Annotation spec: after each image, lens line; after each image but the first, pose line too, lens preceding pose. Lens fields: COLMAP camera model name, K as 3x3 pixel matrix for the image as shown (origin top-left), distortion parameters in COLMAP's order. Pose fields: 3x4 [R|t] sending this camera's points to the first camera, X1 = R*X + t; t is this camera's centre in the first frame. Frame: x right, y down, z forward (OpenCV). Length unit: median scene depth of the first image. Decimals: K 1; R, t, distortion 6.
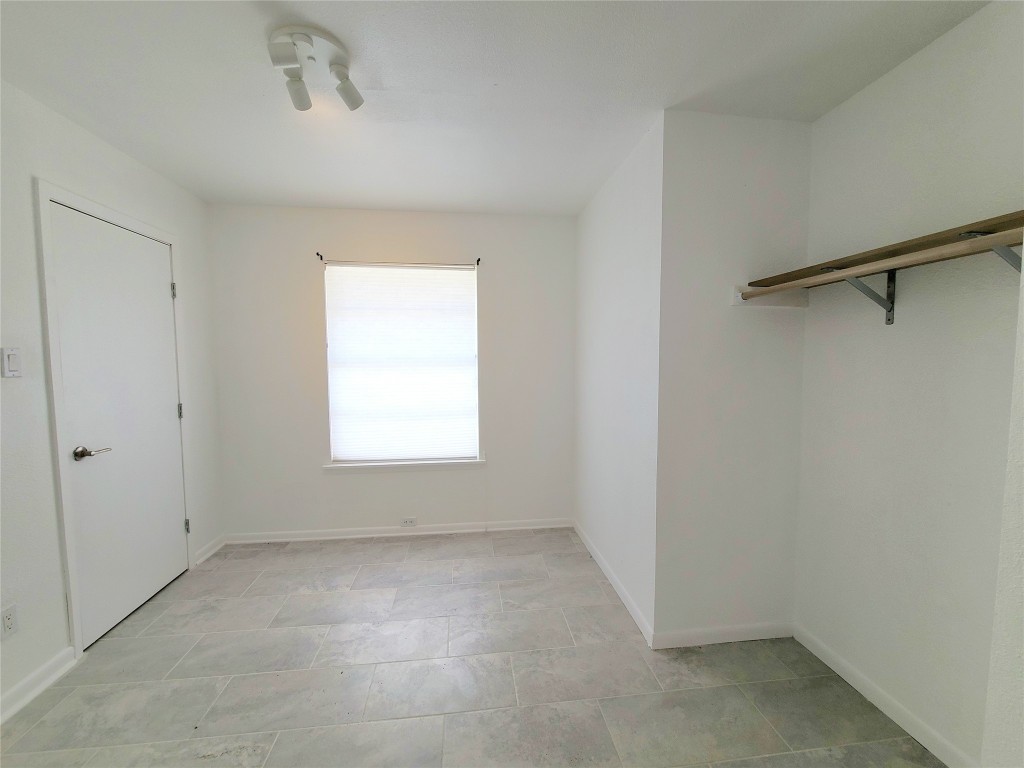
lens RADIAL K [[419.8, 0, 507.9], [0, 419.8, 383.2], [0, 0, 1]] dist [-0.000852, -0.000347]
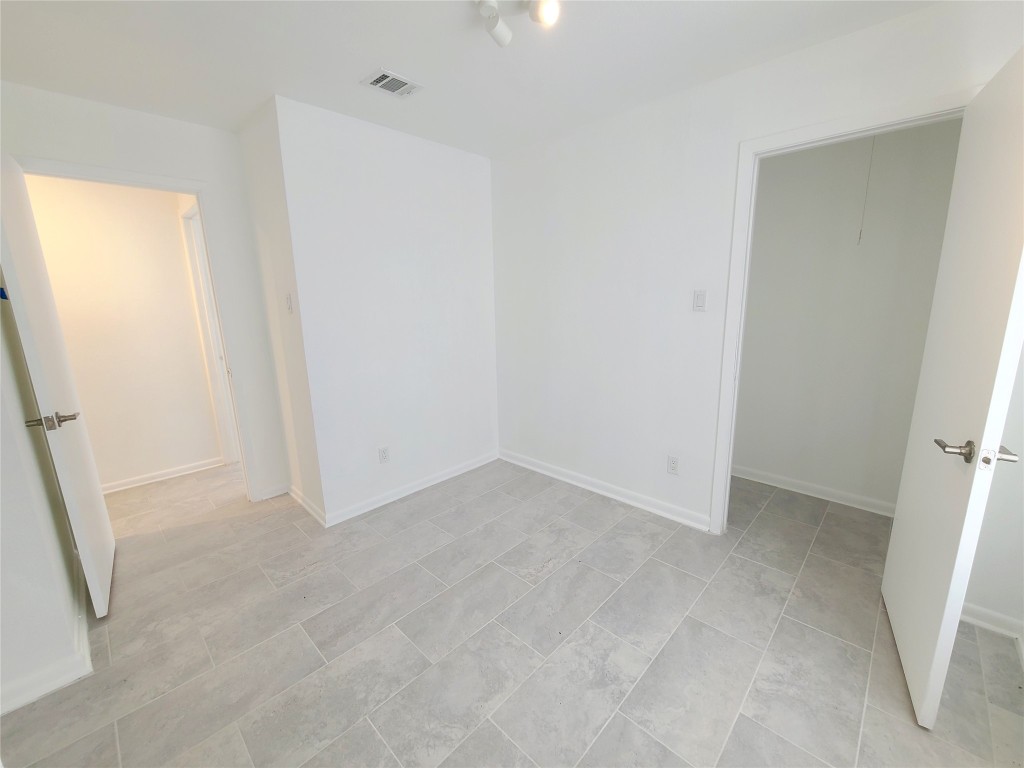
lens RADIAL K [[419.8, 0, 512.9], [0, 419.8, 384.7], [0, 0, 1]] dist [-0.000852, -0.000347]
pose [[-0.764758, 0.153180, -0.625844, 0.160885], [-0.018297, 0.965774, 0.258739, -0.089661], [0.644058, 0.209323, -0.735781, 1.172244]]
